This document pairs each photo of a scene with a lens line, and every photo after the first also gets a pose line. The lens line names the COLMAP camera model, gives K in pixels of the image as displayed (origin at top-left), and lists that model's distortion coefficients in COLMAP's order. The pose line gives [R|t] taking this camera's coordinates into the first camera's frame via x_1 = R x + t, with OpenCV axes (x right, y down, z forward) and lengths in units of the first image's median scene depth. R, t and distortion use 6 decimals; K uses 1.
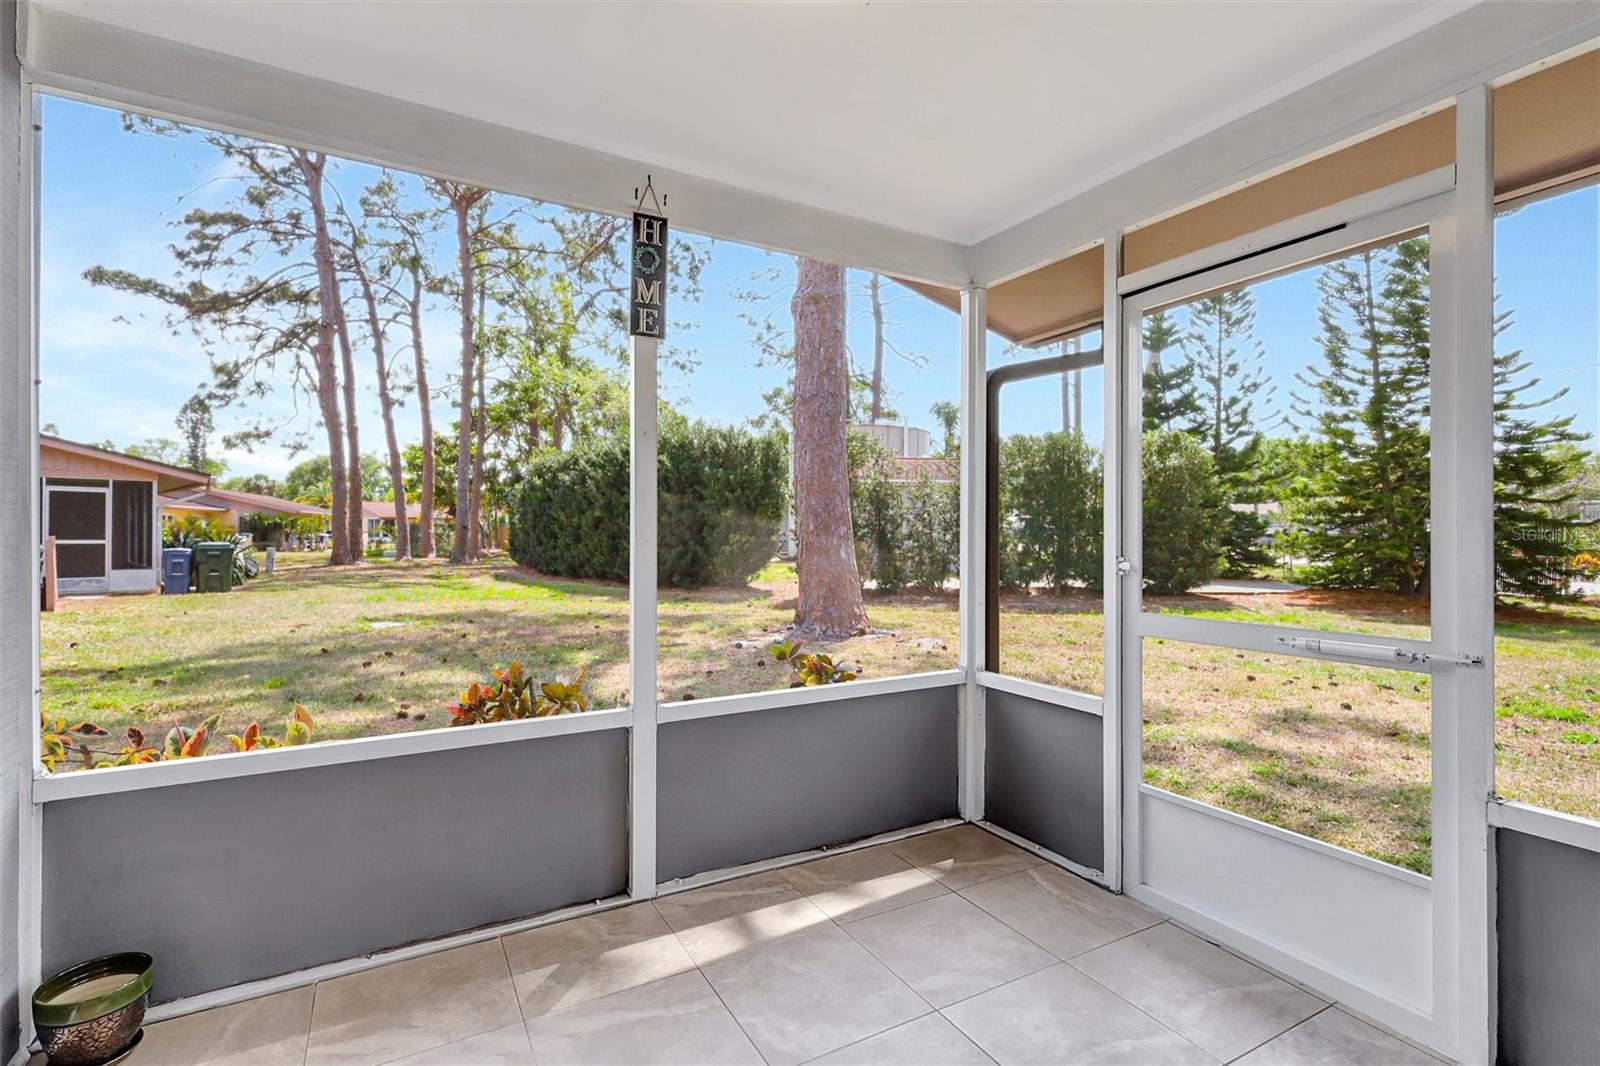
lens RADIAL K [[739.5, 0, 794.2], [0, 739.5, 523.1], [0, 0, 1]] dist [0.011157, -0.004592]
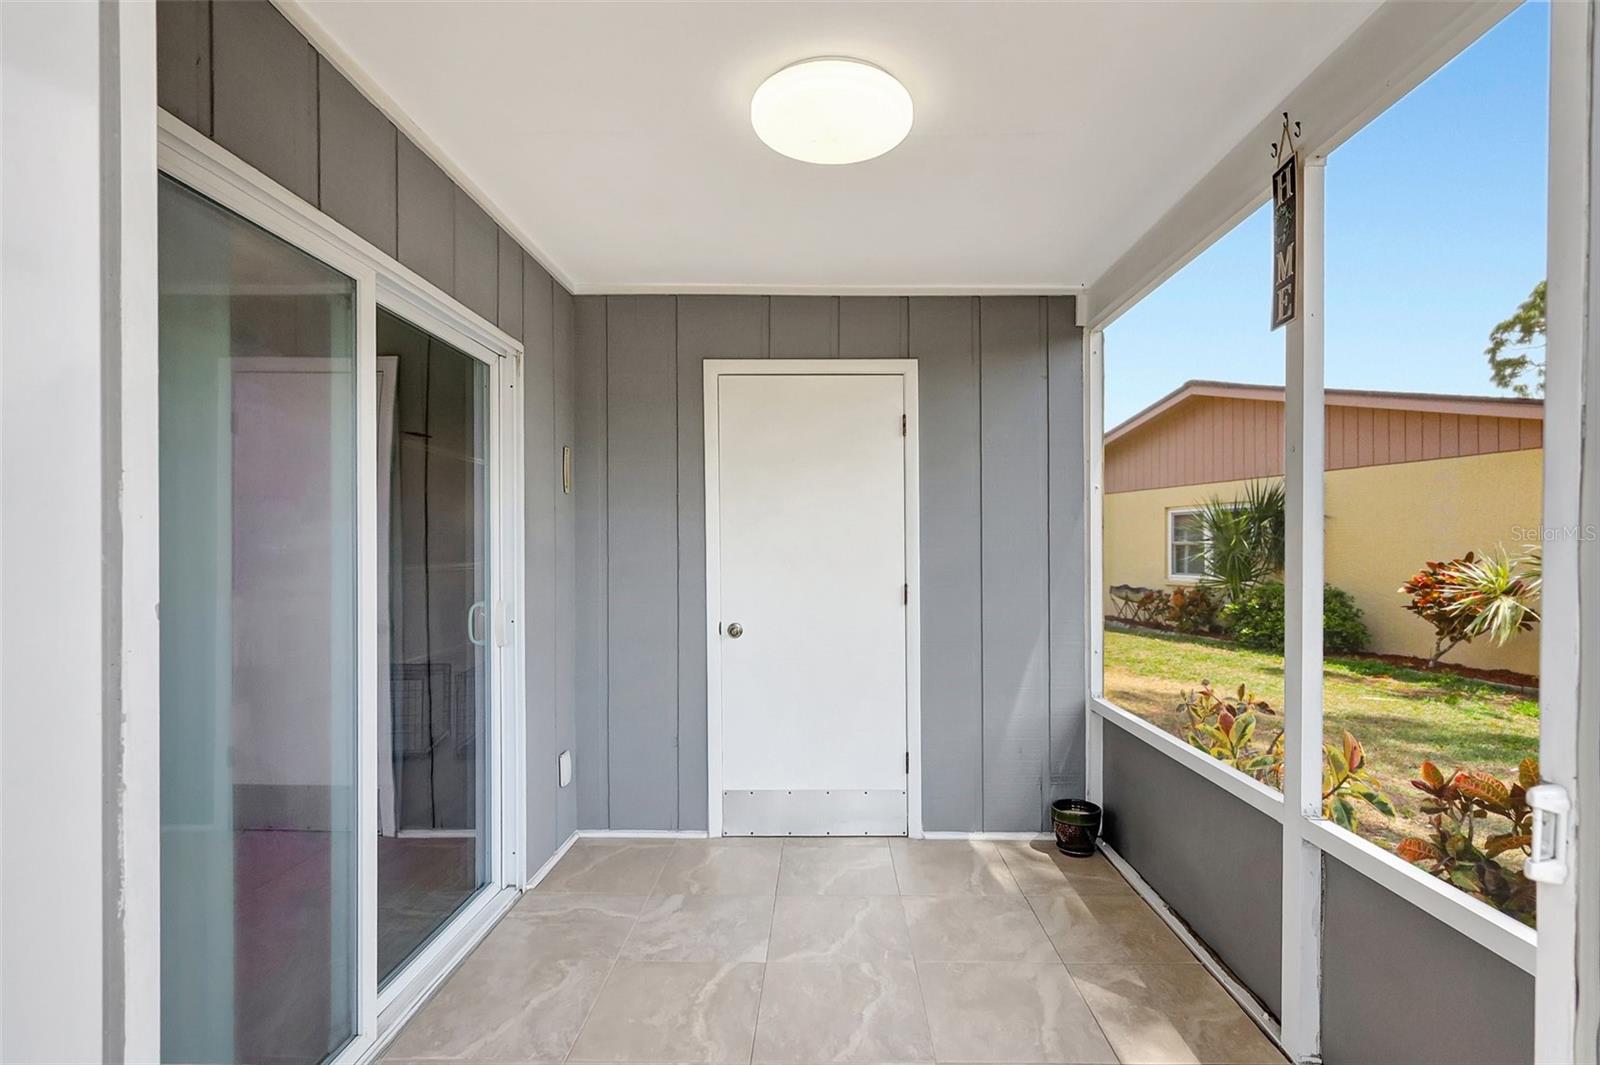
lens RADIAL K [[747.9, 0, 802.6], [0, 747.9, 537.8], [0, 0, 1]] dist [0.004333, 0.001063]
pose [[-0.510648, -0.022424, -0.859498, 0.726983], [0.001951, 0.999627, -0.027239, -0.008525], [0.859788, -0.015586, -0.510414, 0.969489]]
